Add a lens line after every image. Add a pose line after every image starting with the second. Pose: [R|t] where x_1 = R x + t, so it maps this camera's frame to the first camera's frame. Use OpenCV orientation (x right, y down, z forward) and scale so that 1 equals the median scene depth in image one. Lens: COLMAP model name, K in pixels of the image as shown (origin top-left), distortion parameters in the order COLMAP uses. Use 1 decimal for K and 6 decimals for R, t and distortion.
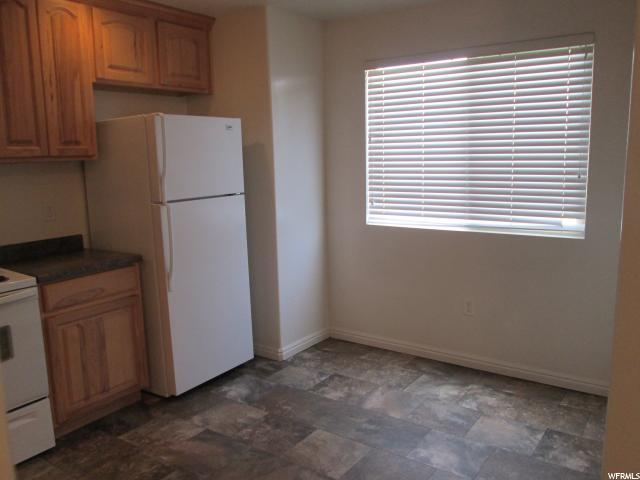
lens RADIAL K [[526.1, 0, 320.0], [0, 526.1, 240.0], [0, 0, 1]] dist [-0.038169, 0.004642]
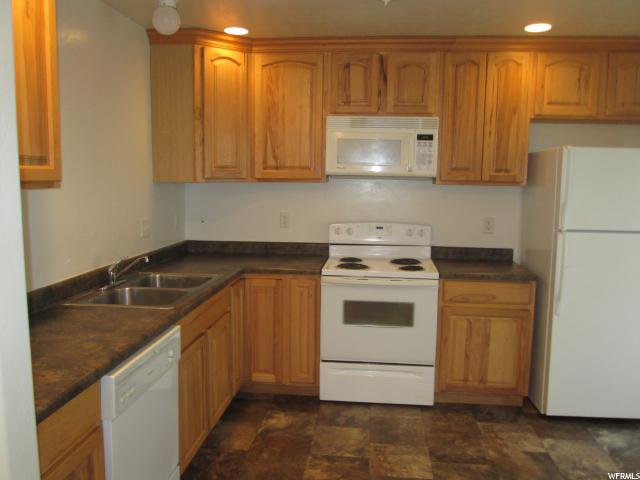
lens RADIAL K [[526.1, 0, 320.0], [0, 526.1, 240.0], [0, 0, 1]] dist [-0.038169, 0.004642]
pose [[0.495540, 0.144362, -0.856504, 0.367481], [-0.165667, 0.983698, 0.069952, -0.045823], [0.852640, 0.107230, 0.511378, 0.051581]]
